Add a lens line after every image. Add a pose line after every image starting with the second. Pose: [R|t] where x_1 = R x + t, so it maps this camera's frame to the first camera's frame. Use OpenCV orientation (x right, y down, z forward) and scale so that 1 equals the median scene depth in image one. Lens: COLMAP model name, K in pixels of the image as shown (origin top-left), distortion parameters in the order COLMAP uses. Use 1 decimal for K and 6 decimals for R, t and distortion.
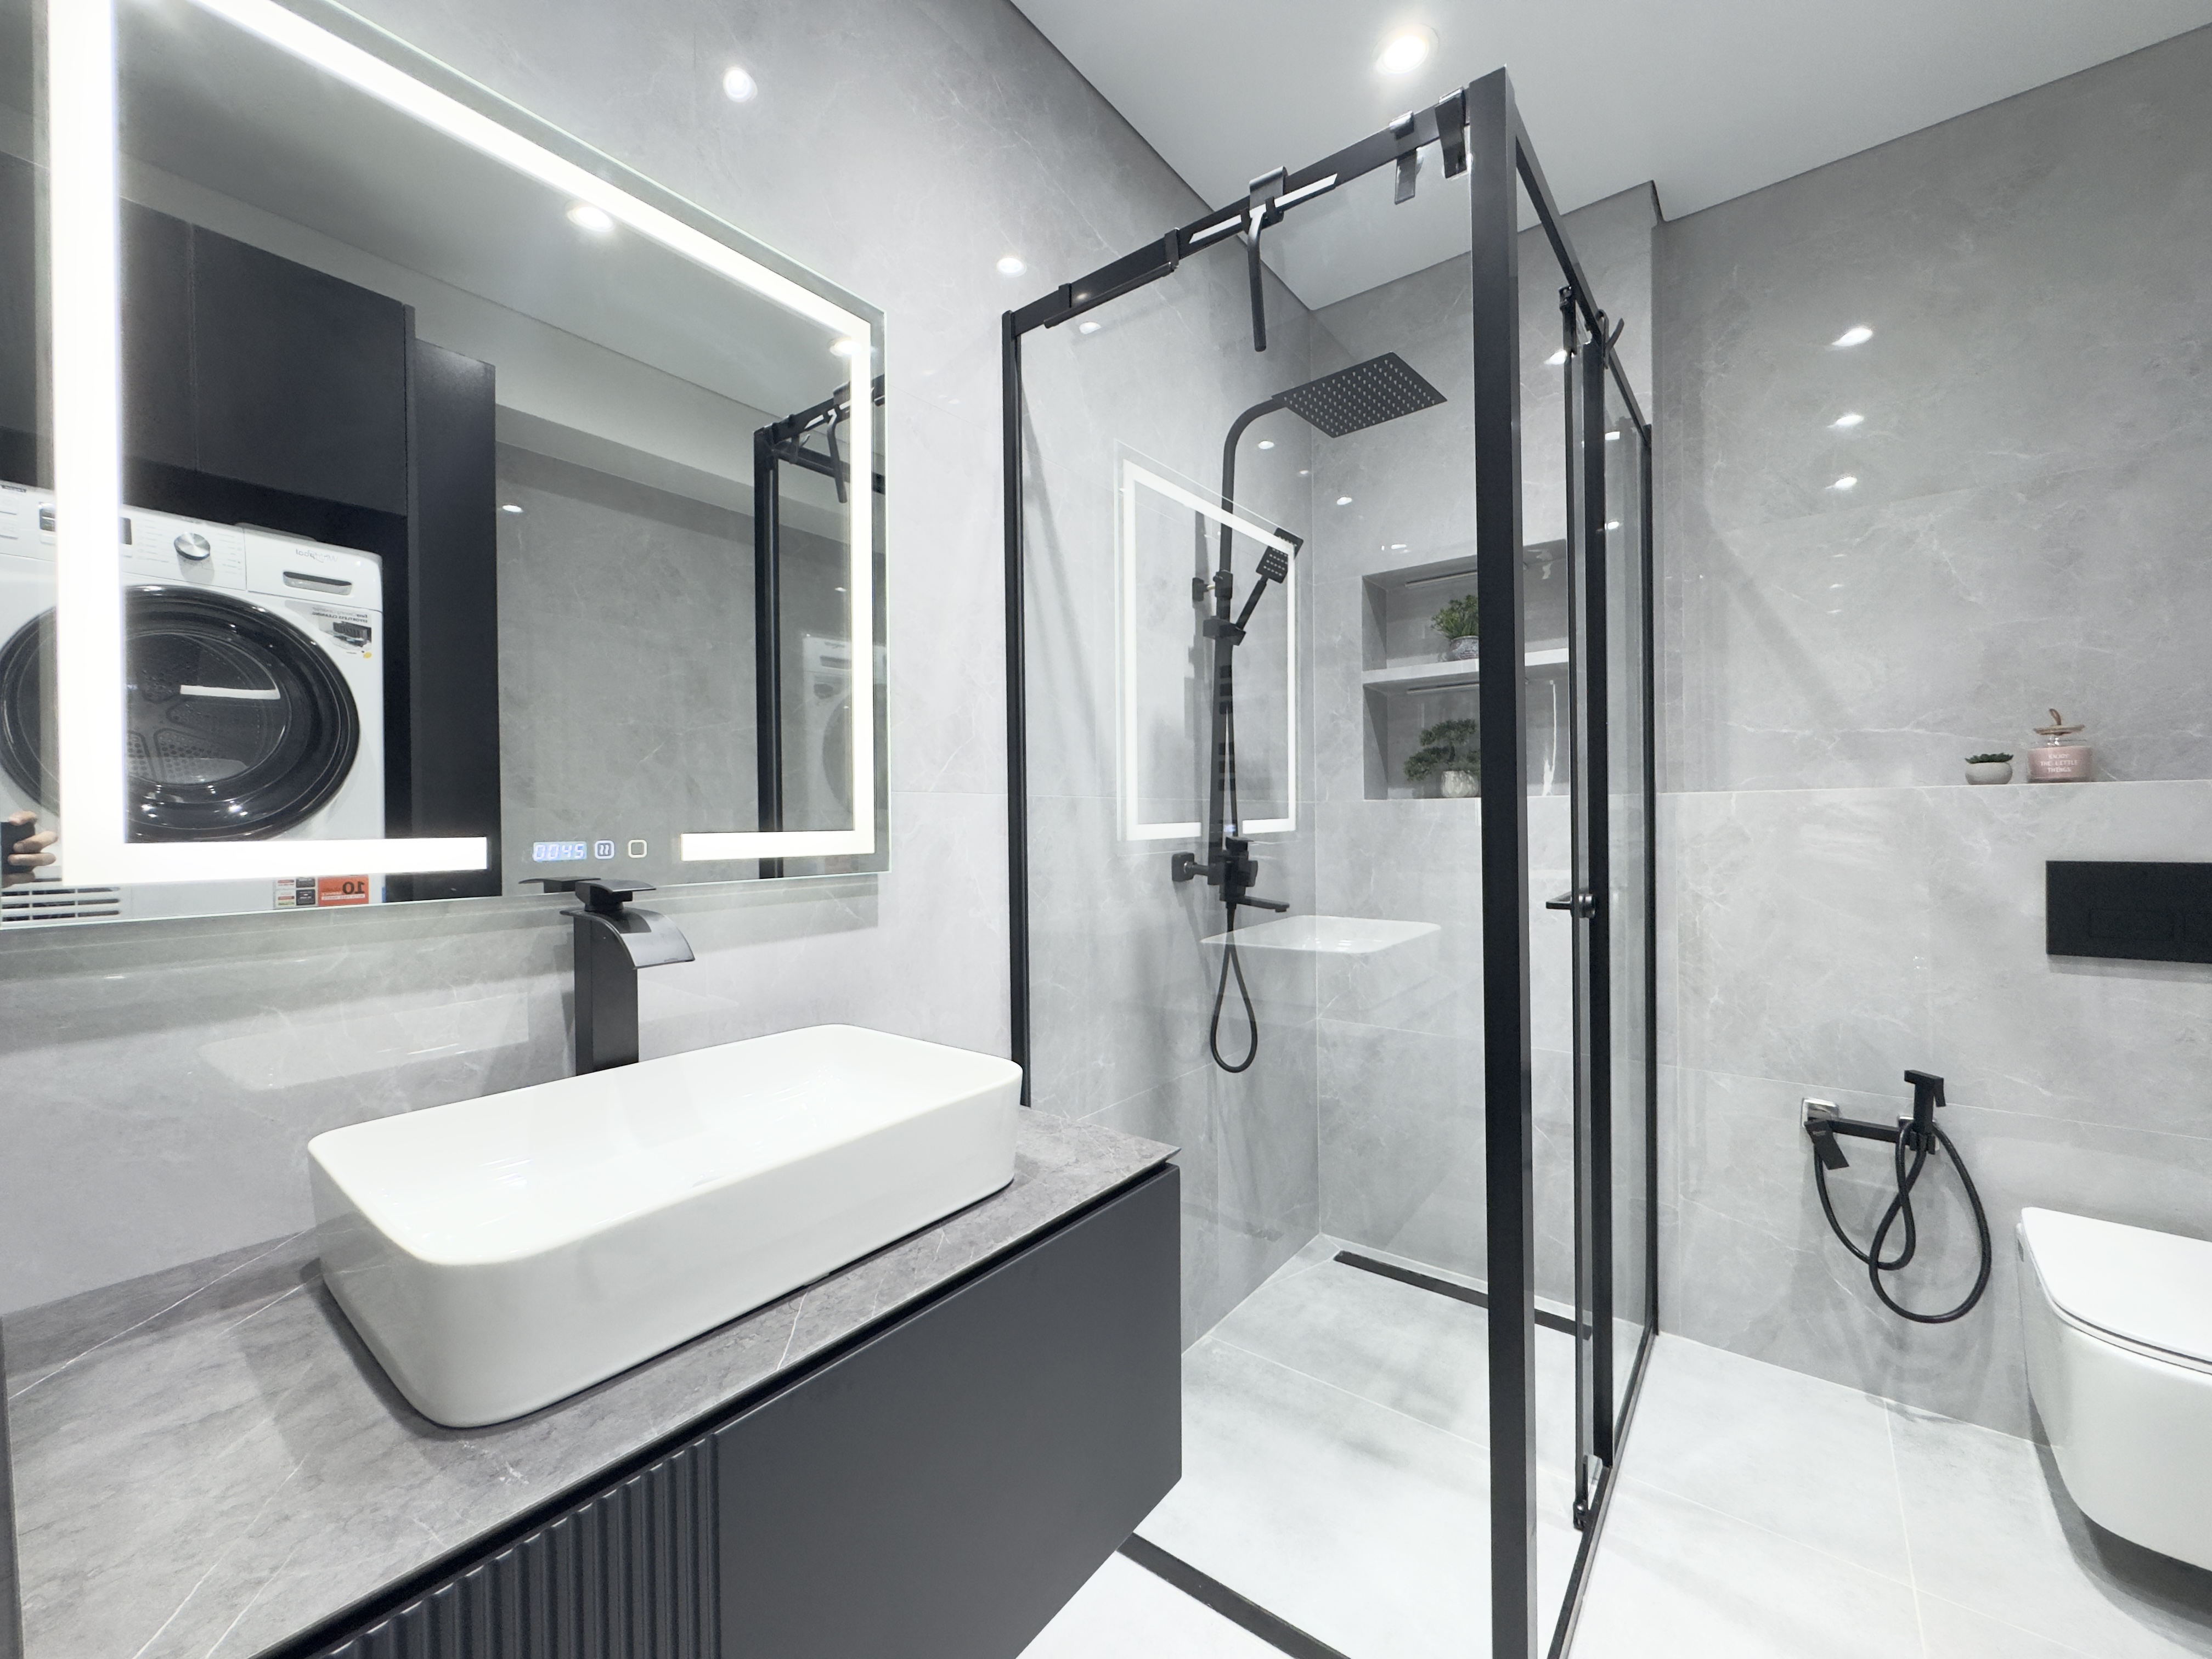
lens RADIAL K [[881.3, 0, 1105.5], [0, 881.3, 829.1], [0, 0, 1]] dist [-0.003142, 0.000469]
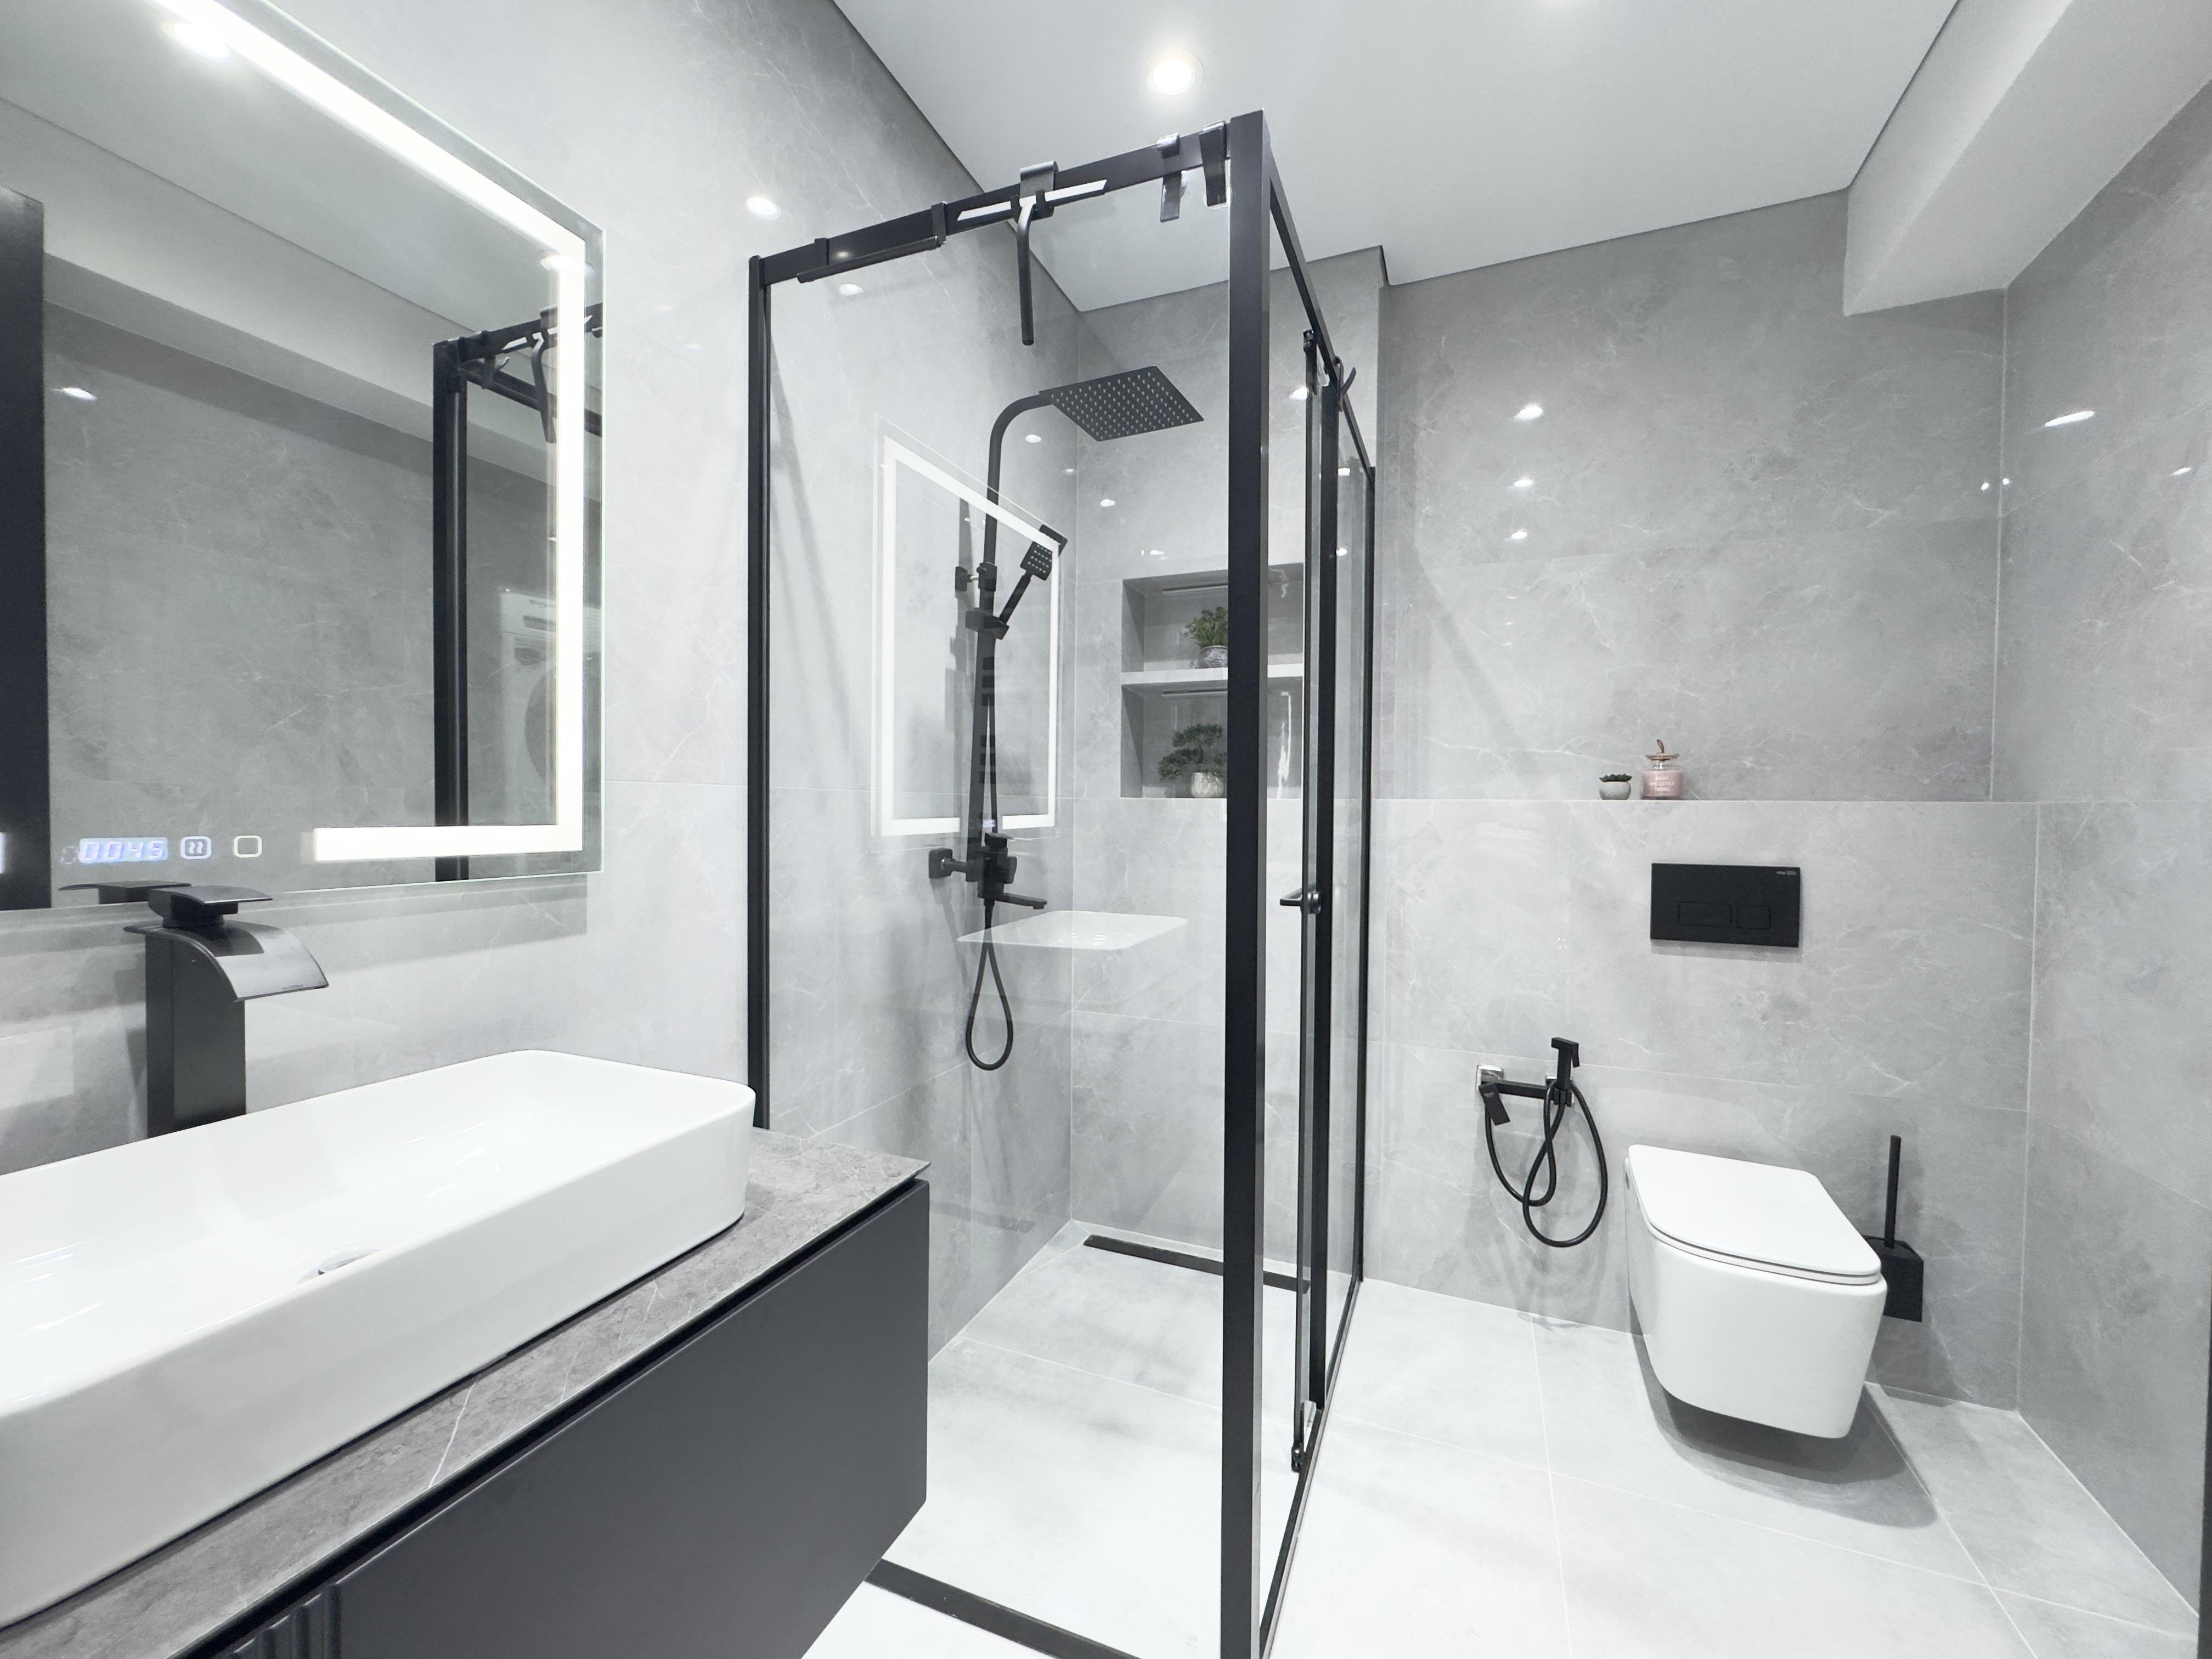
lens RADIAL K [[881.3, 0, 1103.6], [0, 881.3, 828.6], [0, 0, 1]] dist [-0.003142, 0.000469]
pose [[0.964356, 0.015580, 0.264147, 0.004331], [-0.018955, 0.999768, 0.010234, -0.009813], [-0.263927, -0.014876, 0.964428, 0.014406]]
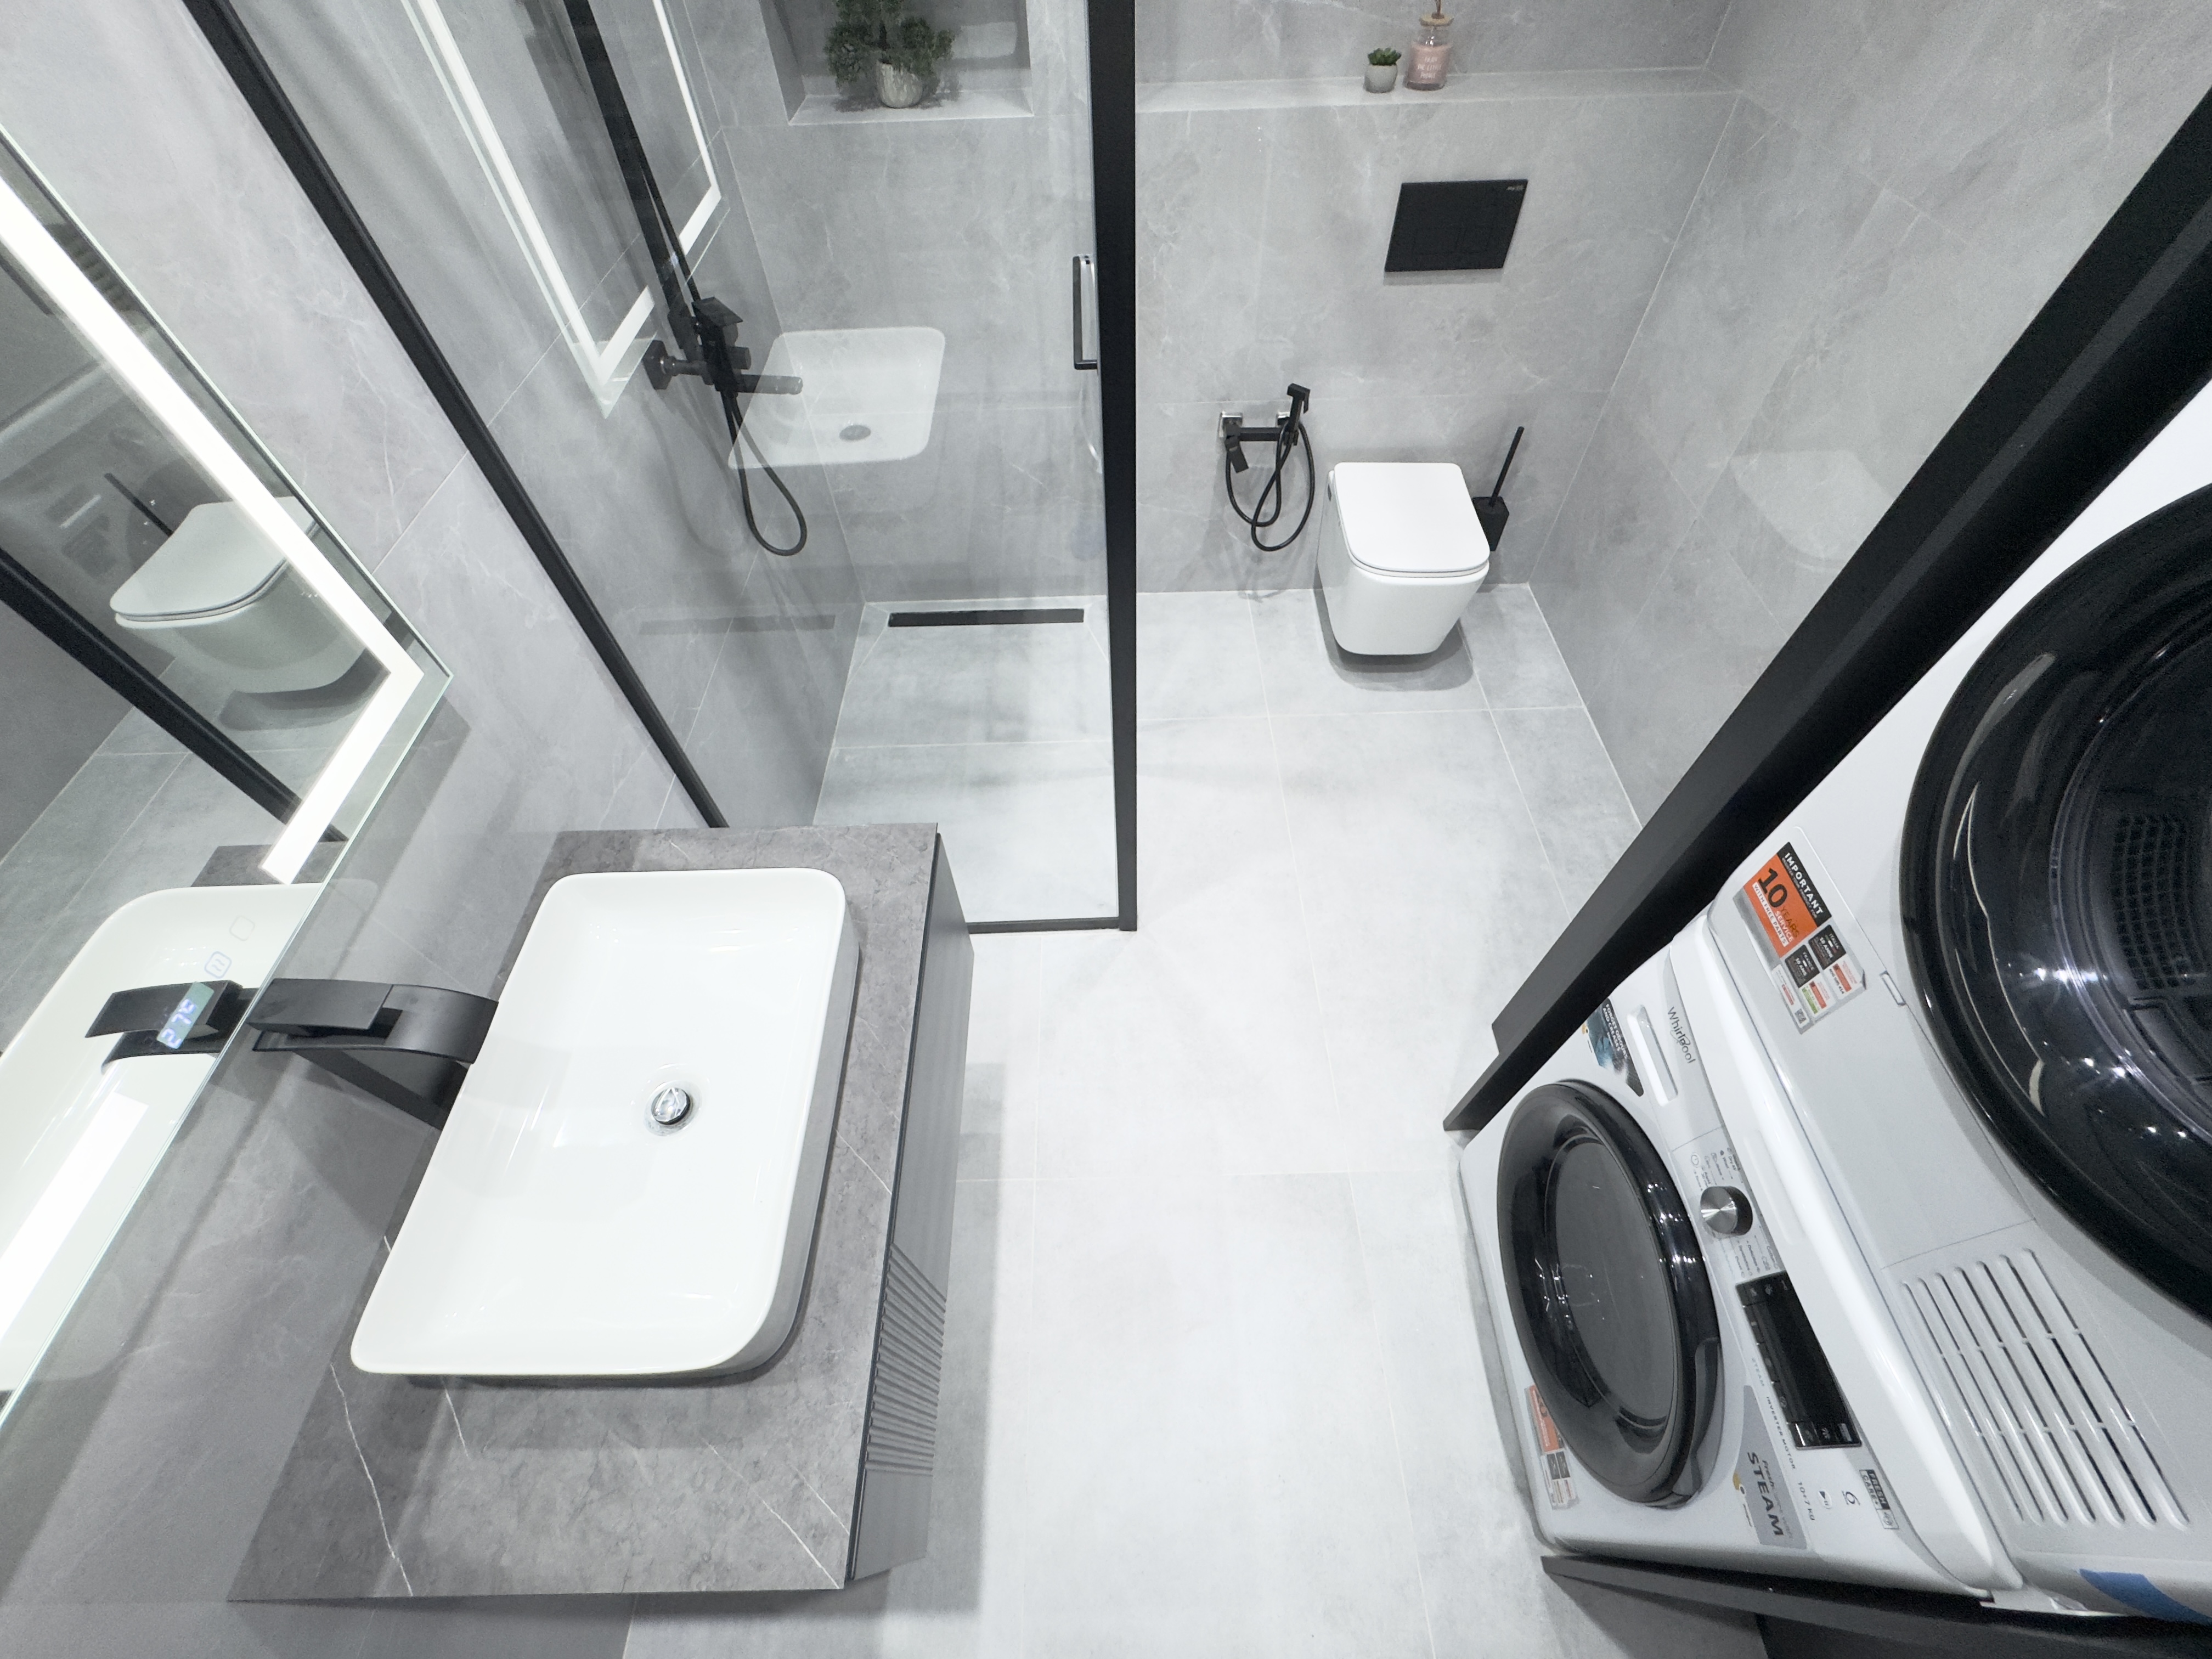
lens RADIAL K [[881.3, 0, 1104.5], [0, 881.3, 829.4], [0, 0, 1]] dist [-0.003142, 0.000469]
pose [[0.780045, -0.505423, 0.368886, -0.113620], [0.024711, 0.613958, 0.788952, -0.355327], [-0.625235, -0.606303, 0.491404, 0.132508]]
